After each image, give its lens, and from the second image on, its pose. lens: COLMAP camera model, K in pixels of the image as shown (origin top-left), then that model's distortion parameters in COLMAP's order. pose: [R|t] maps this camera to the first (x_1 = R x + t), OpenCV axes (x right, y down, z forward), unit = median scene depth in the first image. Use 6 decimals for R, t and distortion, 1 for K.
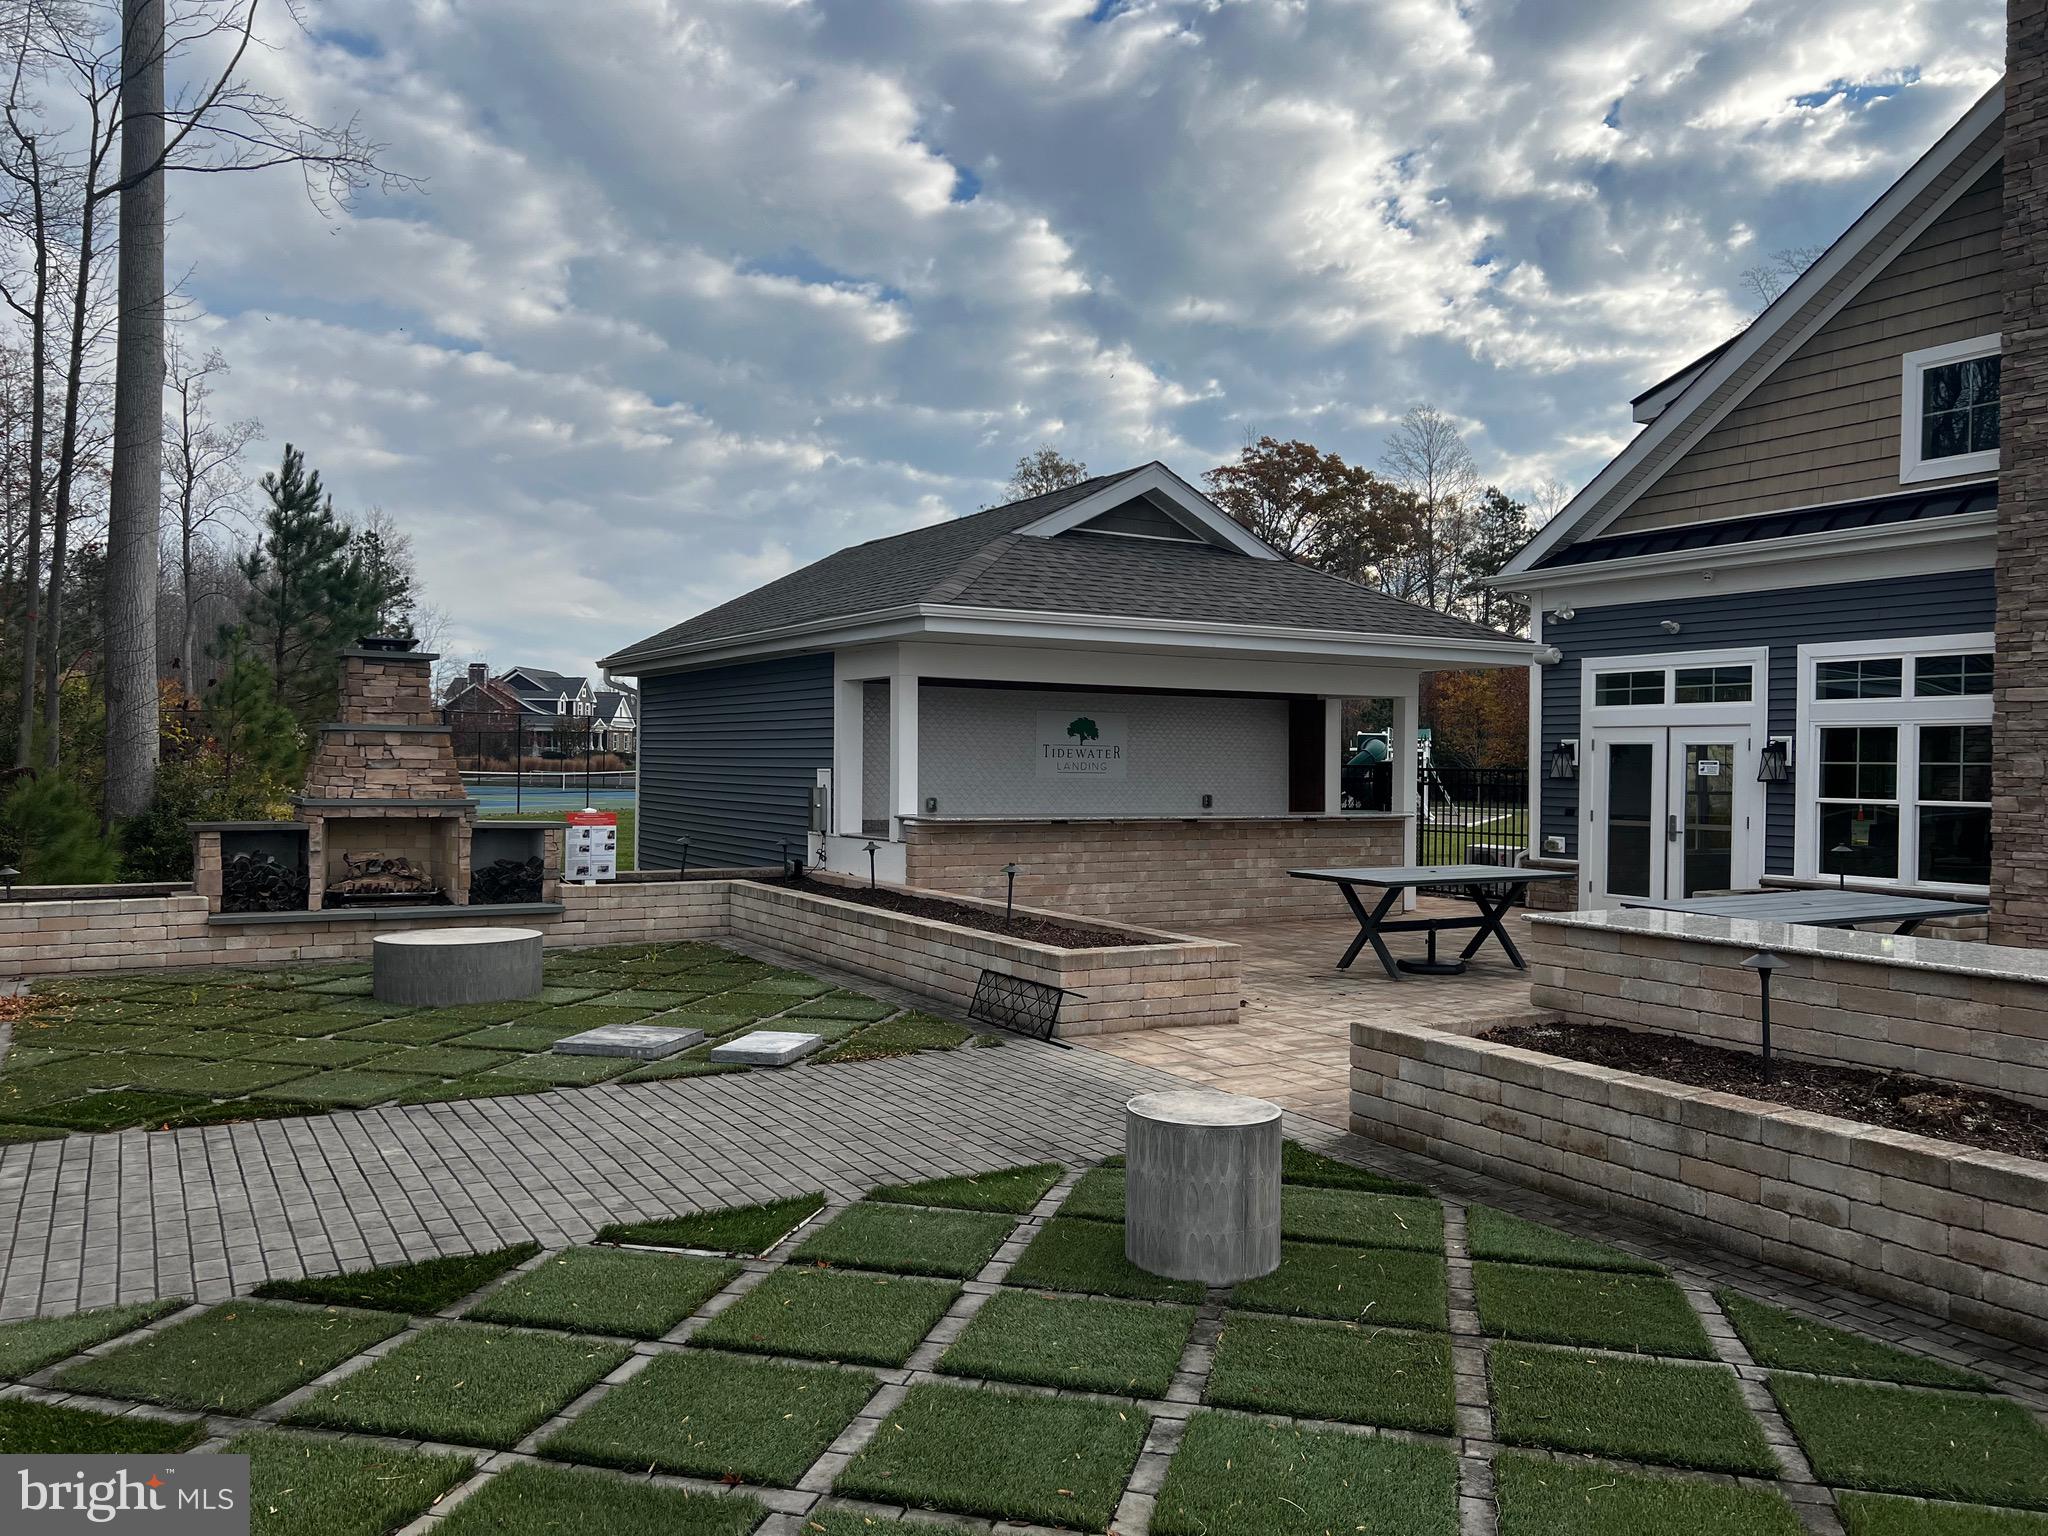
lens RADIAL K [[1520.1, 0, 1026.4], [0, 1520.1, 775.0], [0, 0, 1]] dist [0.118520, -0.152899]
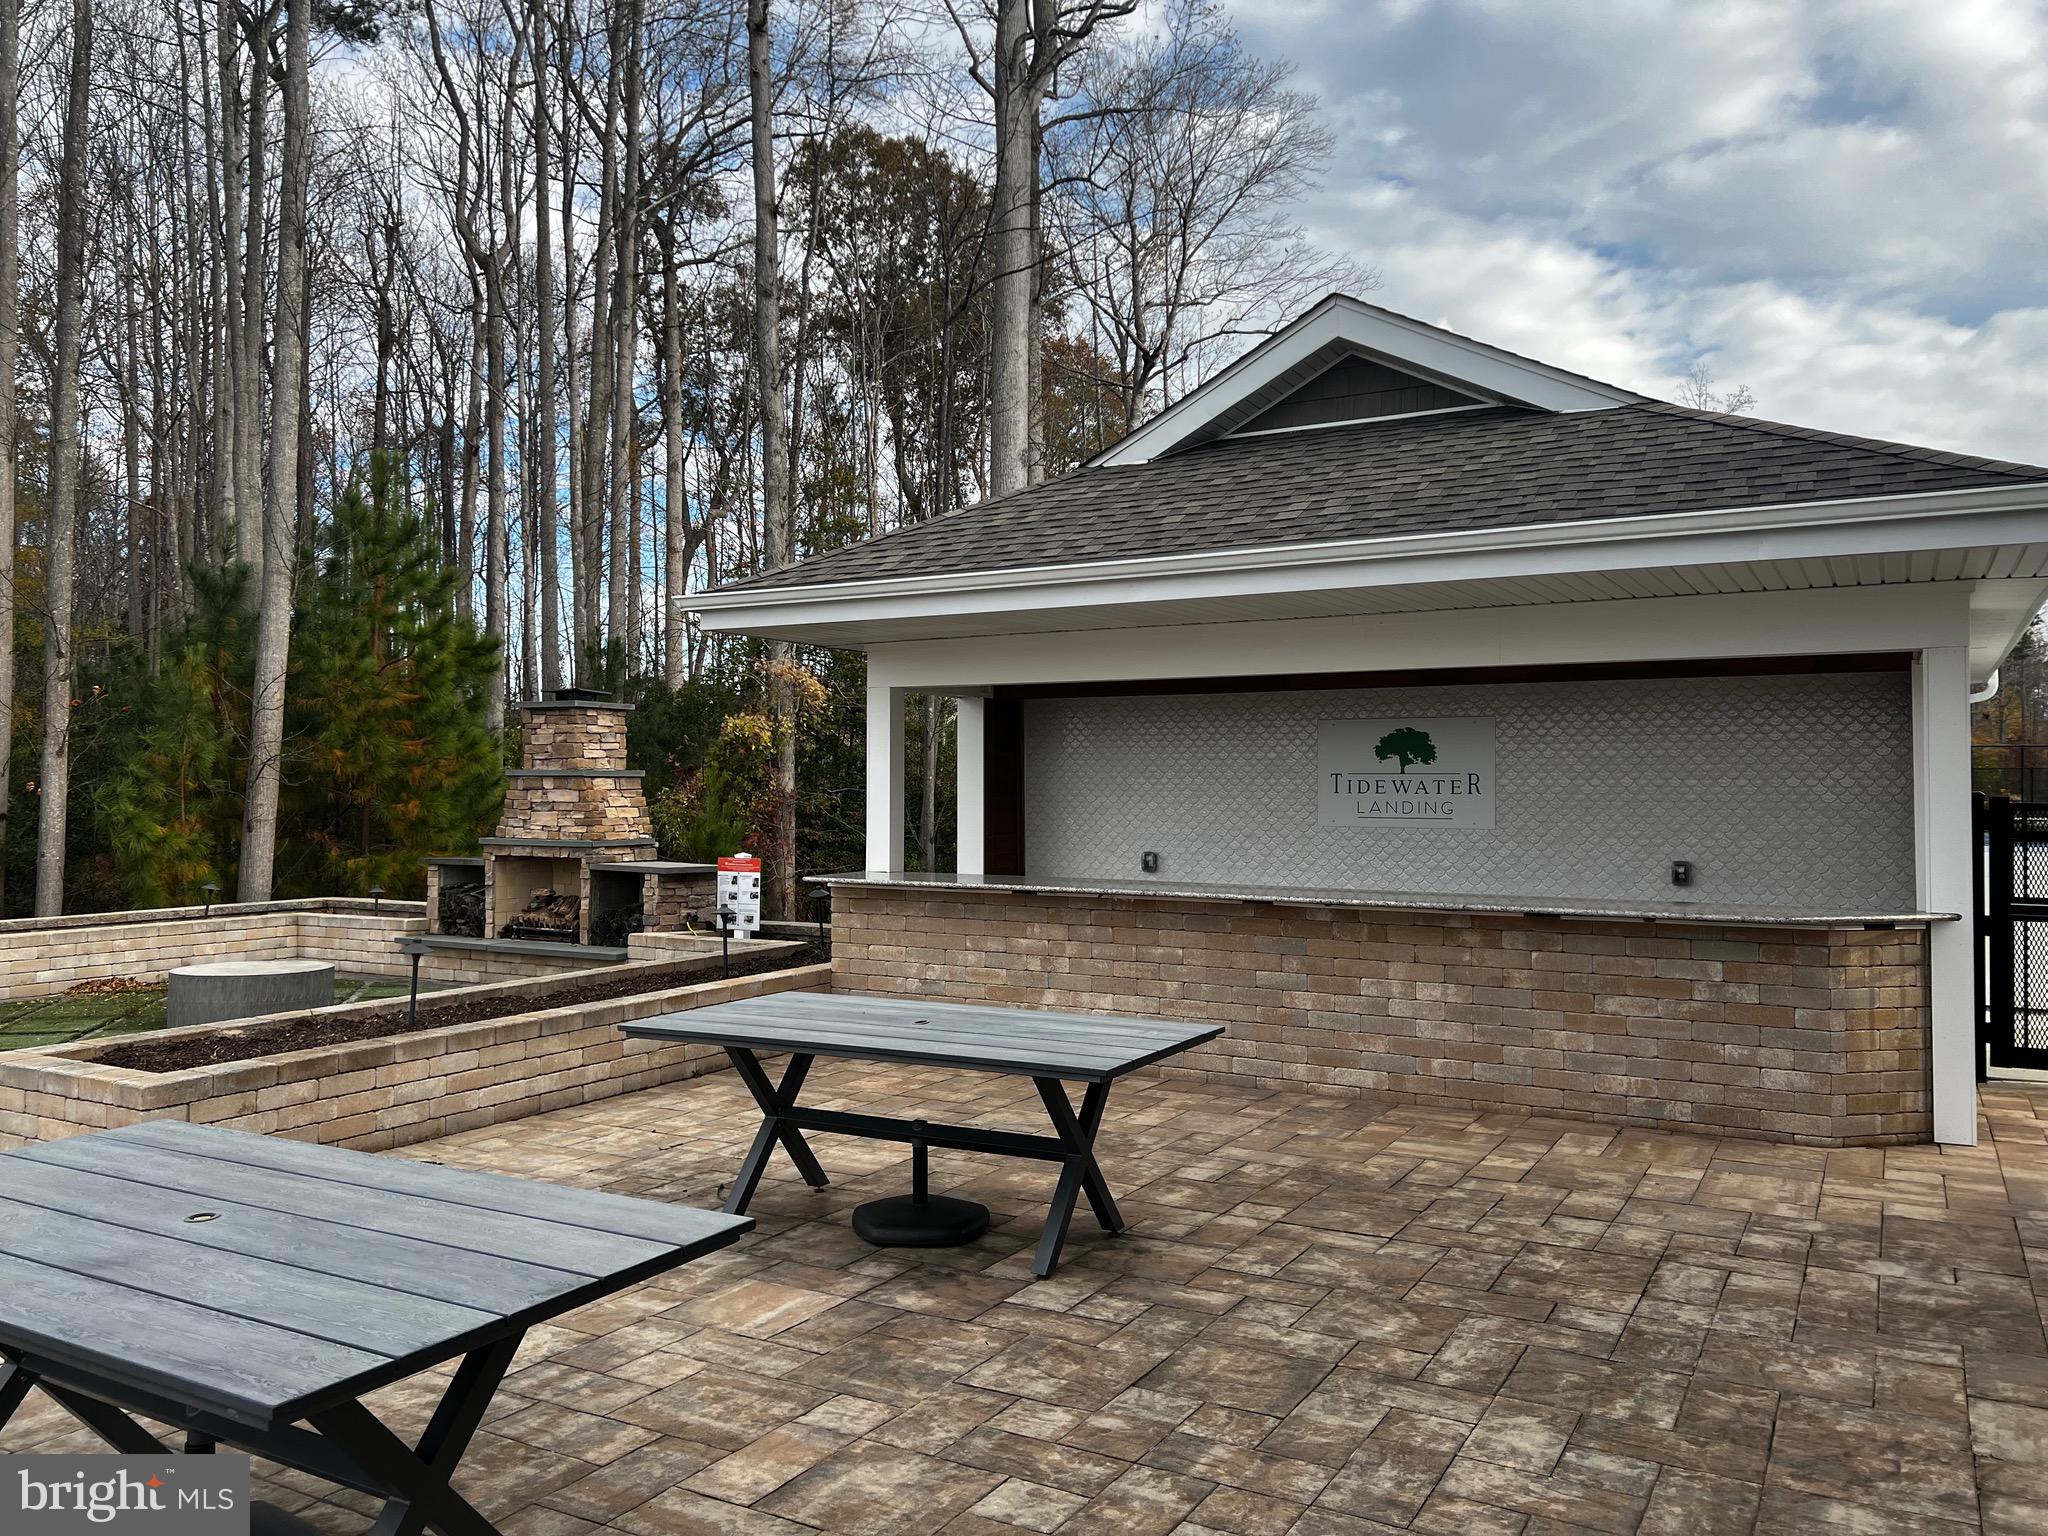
lens RADIAL K [[1537.8, 0, 1012.5], [0, 1537.8, 759.6], [0, 0, 1]] dist [0.075850, -0.072234]
pose [[0.488221, -0.027613, -0.872283, 0.602681], [-0.003842, 0.999422, -0.033788, -0.004043], [0.872711, 0.019847, 0.487833, 0.664957]]
